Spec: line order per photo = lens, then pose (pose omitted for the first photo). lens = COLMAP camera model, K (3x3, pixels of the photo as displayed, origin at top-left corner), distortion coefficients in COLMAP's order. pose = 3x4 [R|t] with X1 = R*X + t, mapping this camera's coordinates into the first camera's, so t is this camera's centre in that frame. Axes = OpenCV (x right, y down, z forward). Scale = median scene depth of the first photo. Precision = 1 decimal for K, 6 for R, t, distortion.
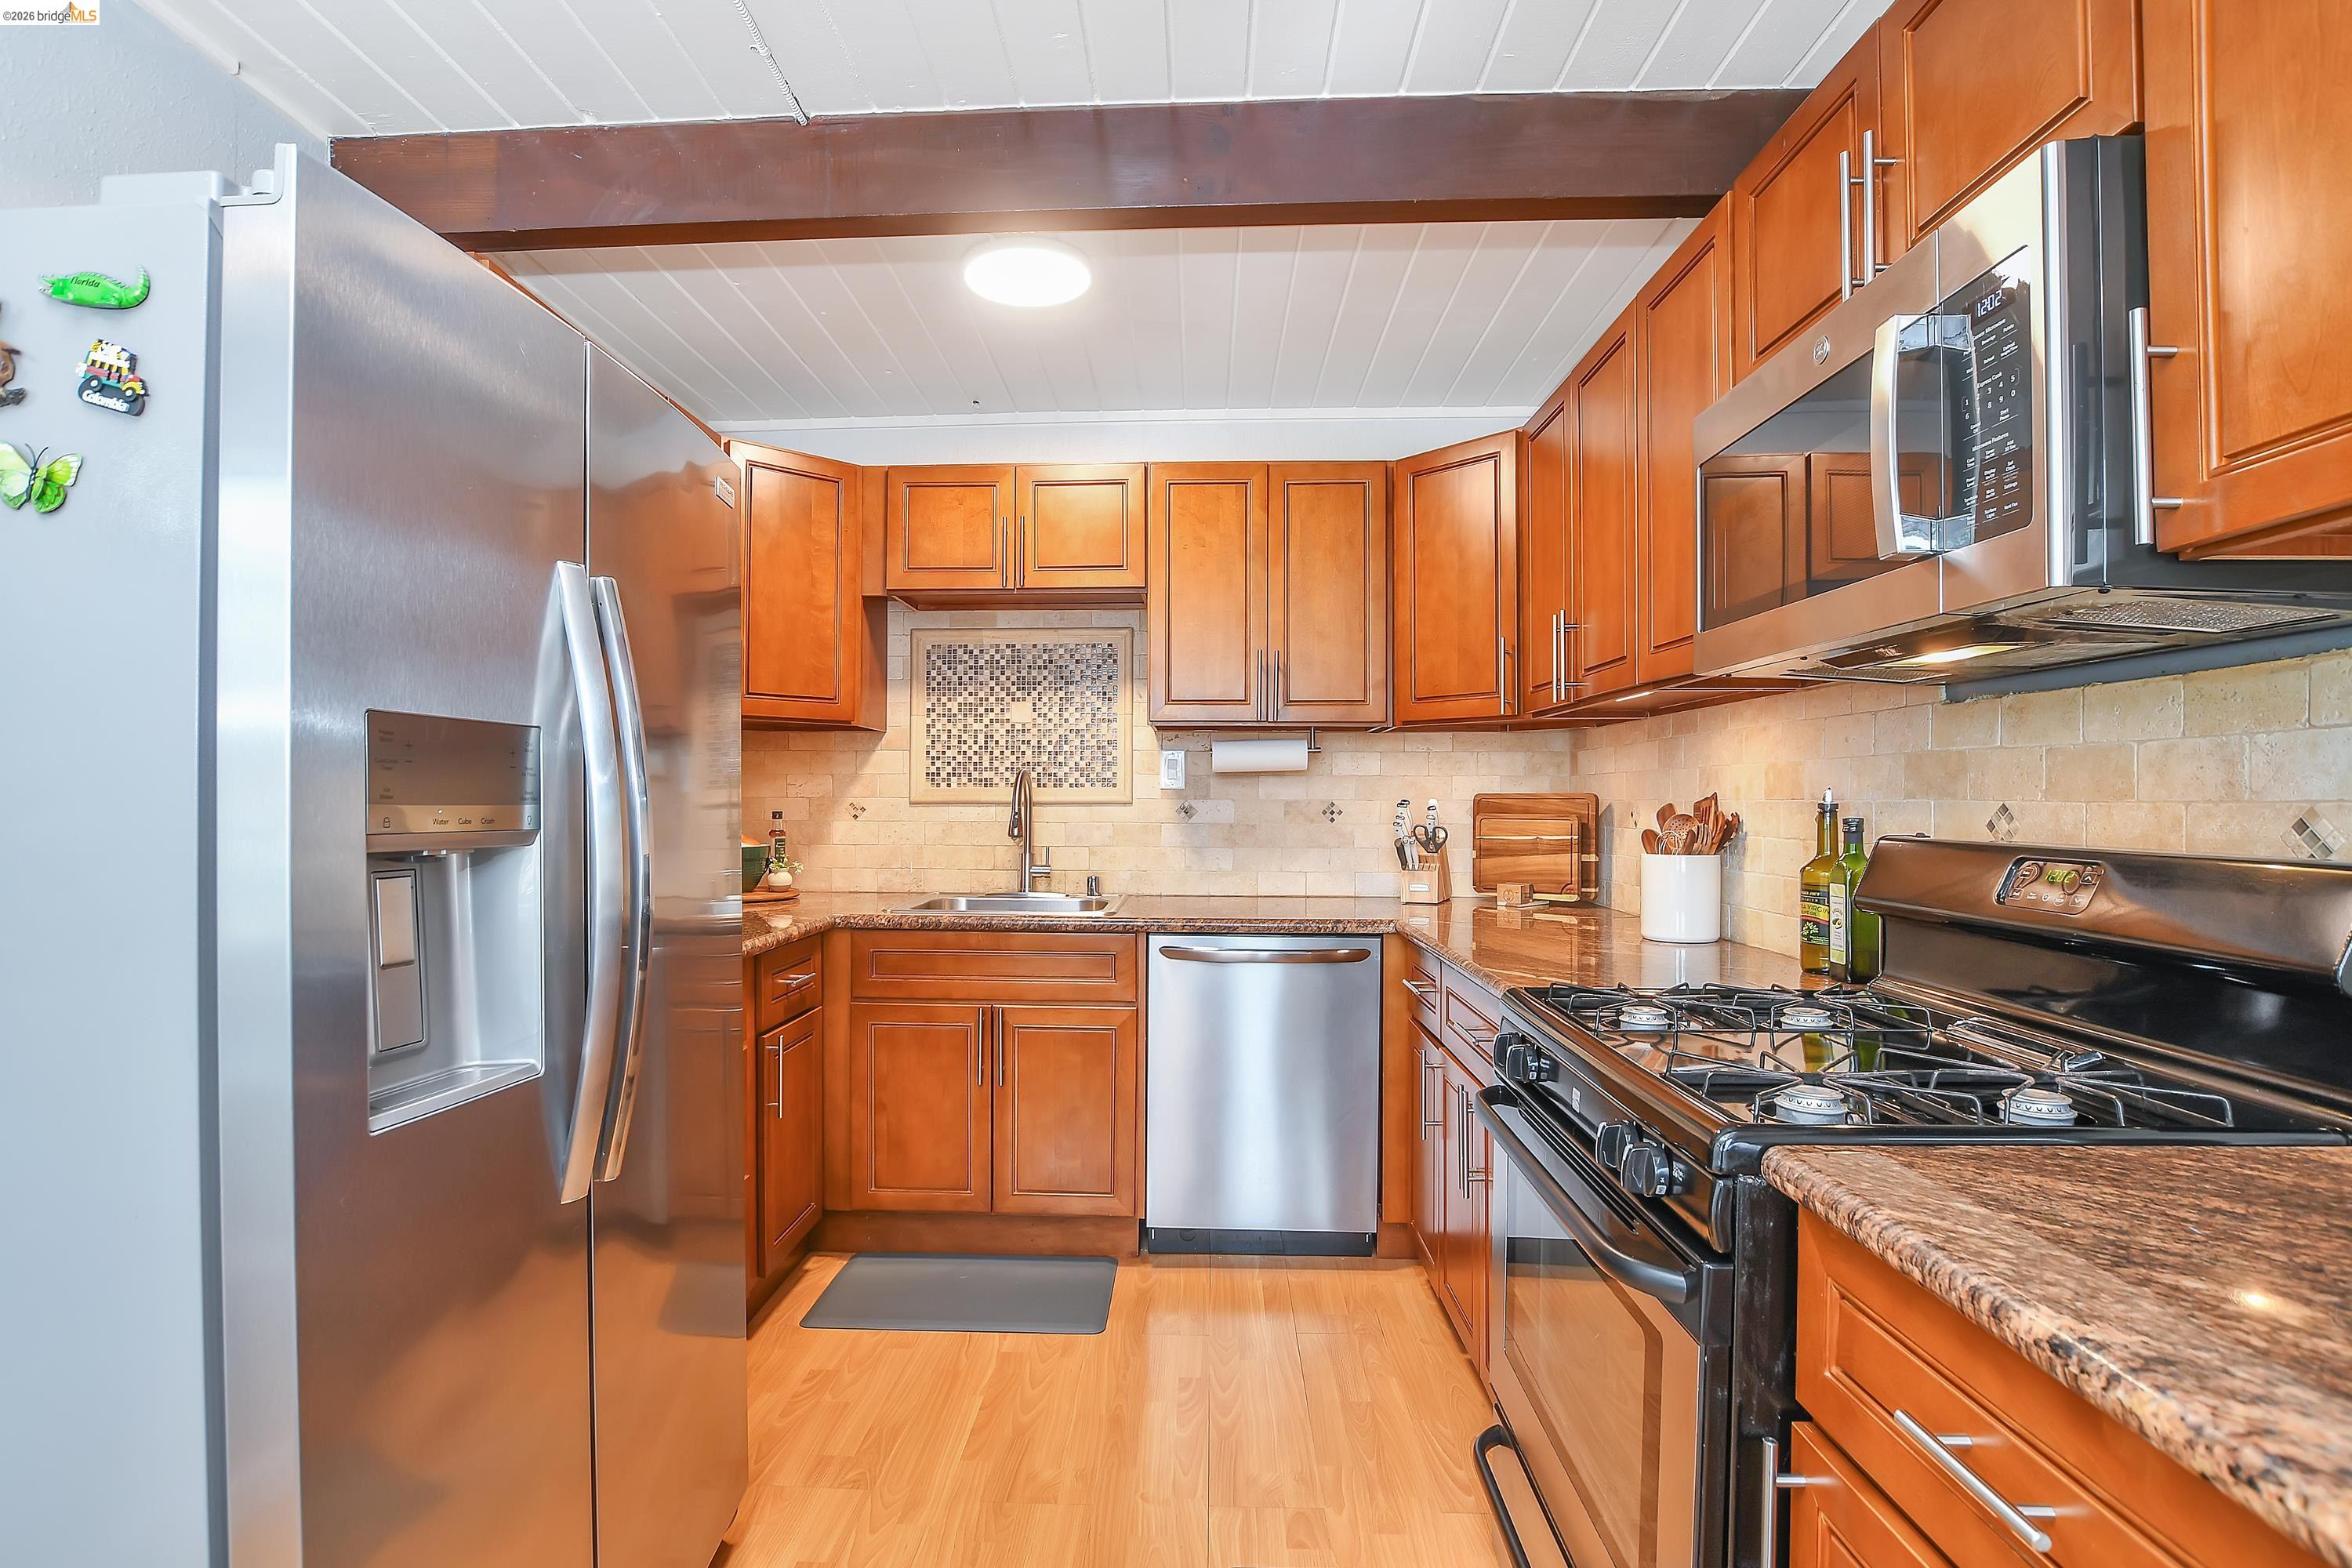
lens RADIAL K [[1128.8, 0, 1156.6], [0, 1128.8, 799.5], [0, 0, 1]] dist [-0.037940, 0.006842]
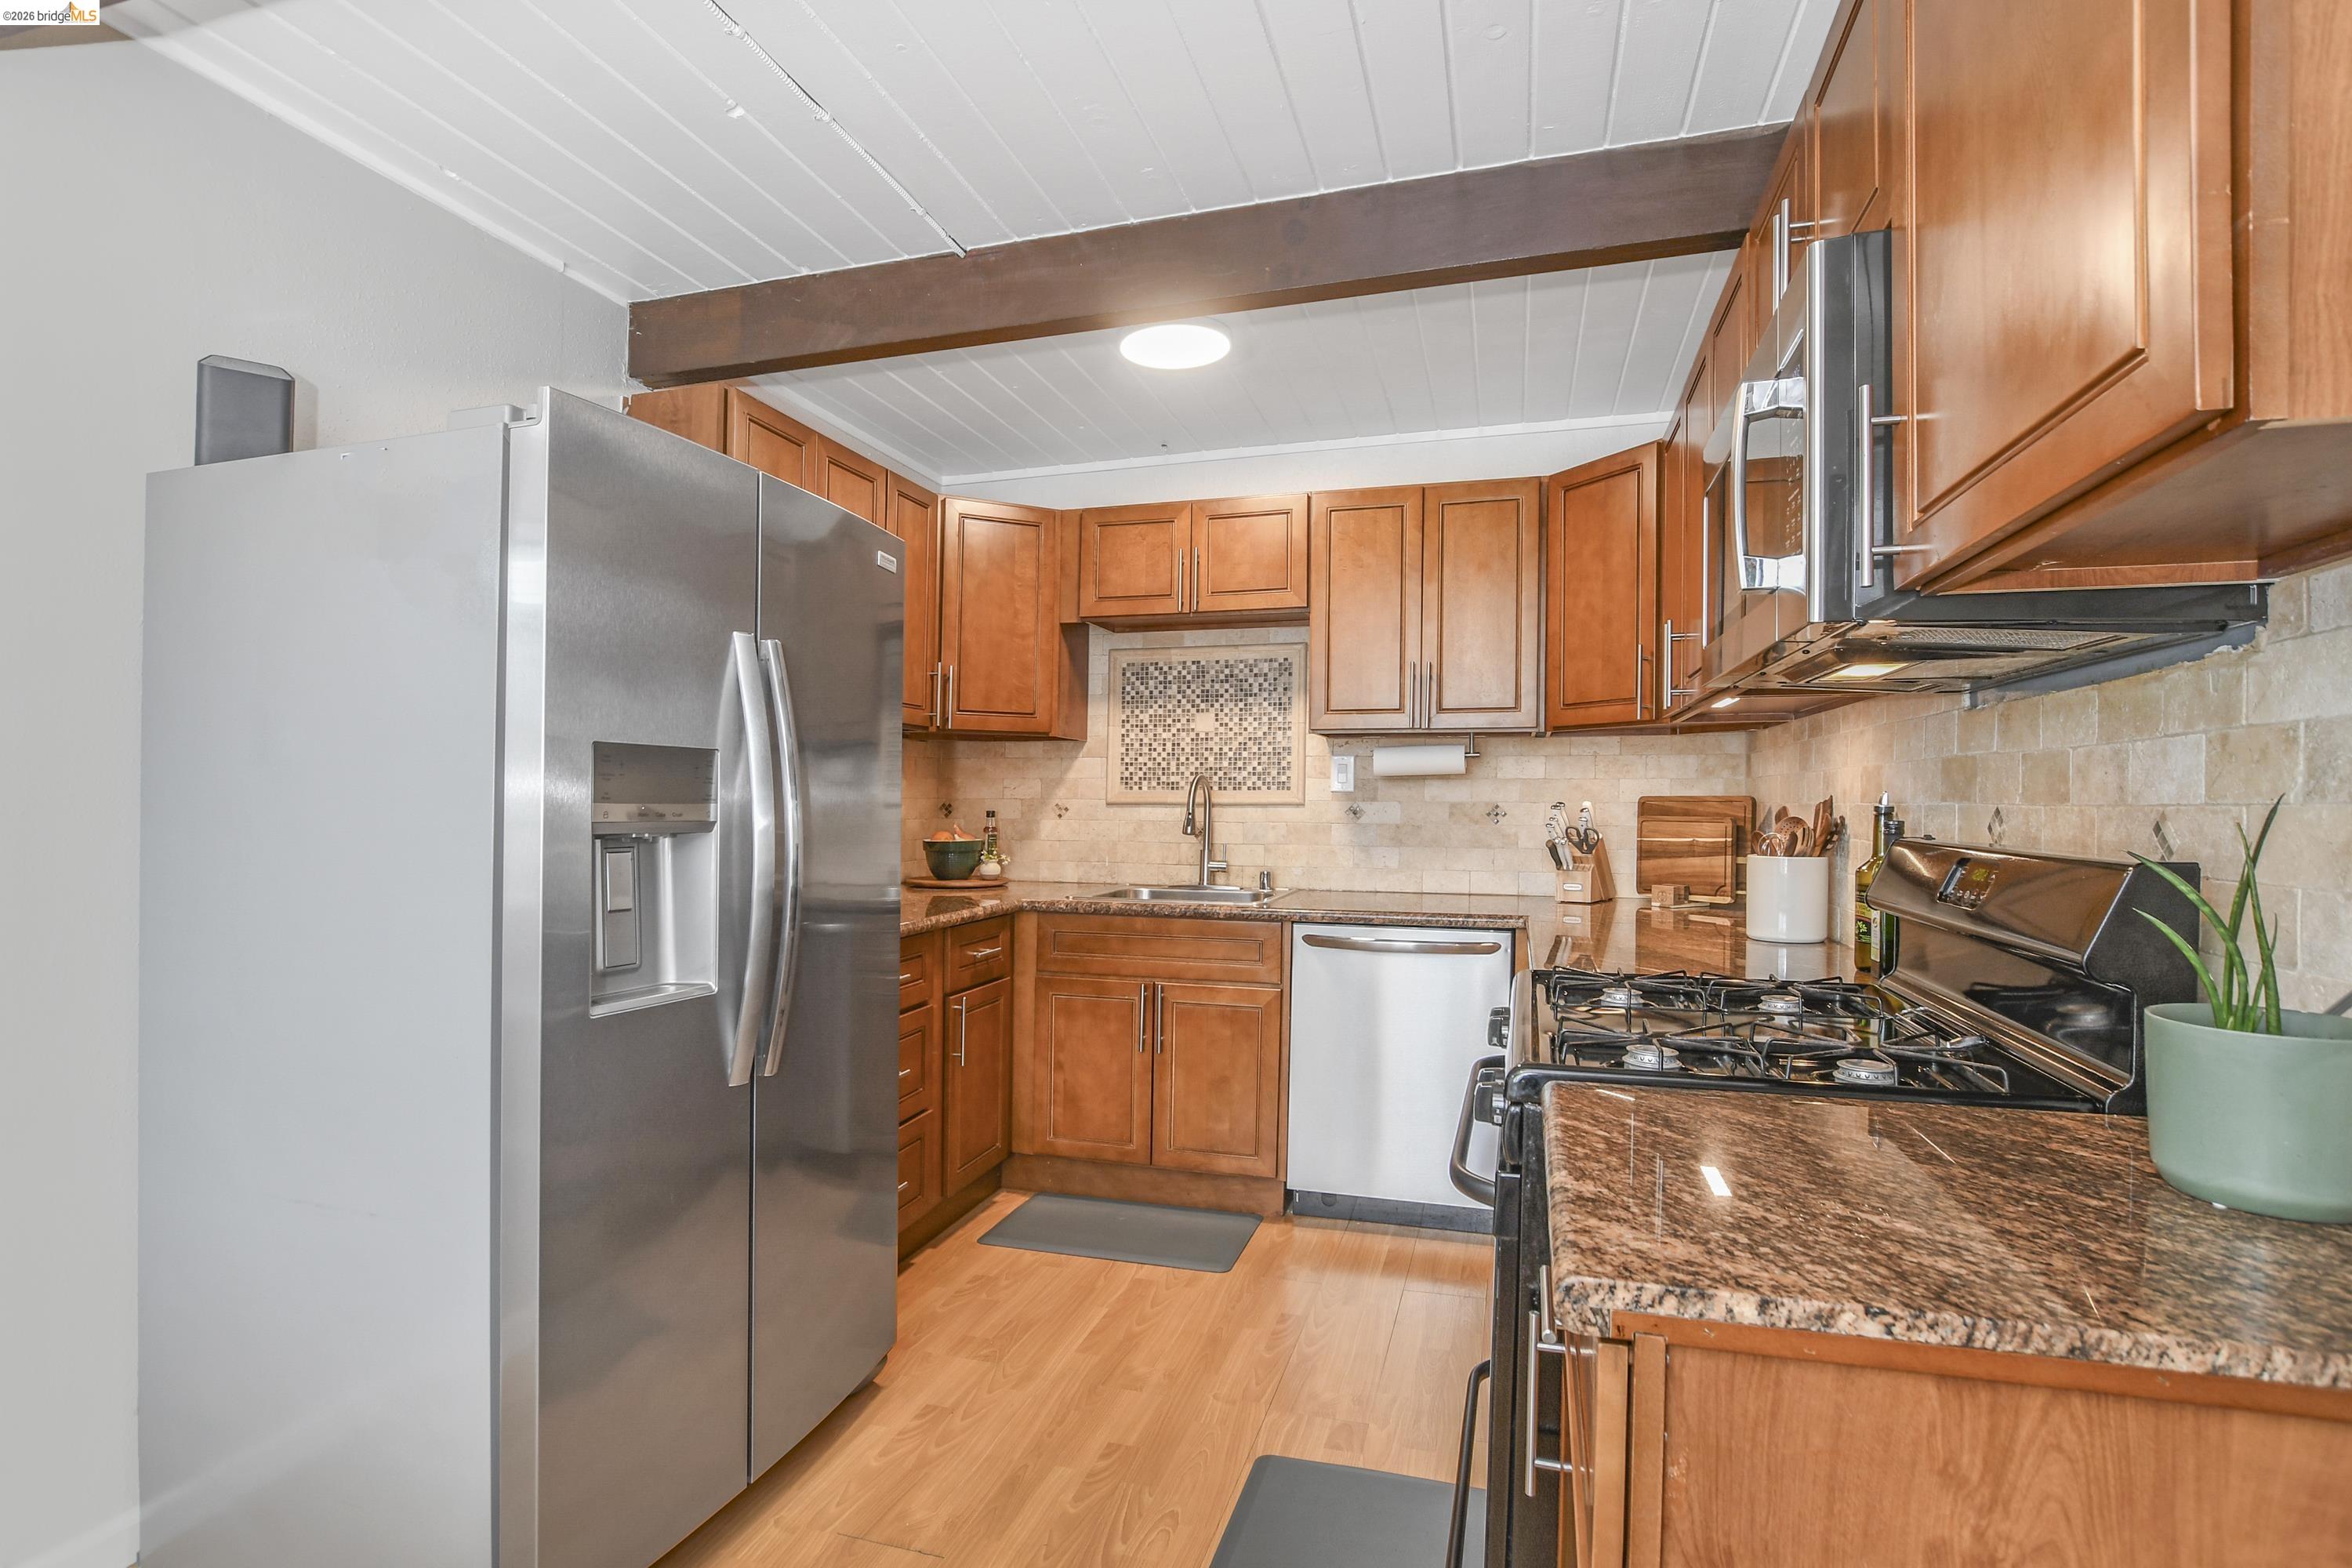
lens RADIAL K [[1133.7, 0, 1176.0], [0, 1133.7, 784.0], [0, 0, 1]] dist [-0.026210, 0.000554]
pose [[0.971671, -0.001327, -0.236334, 0.131143], [-0.002253, 0.999887, -0.014877, -0.000116], [0.236327, 0.014989, 0.971558, -0.097330]]
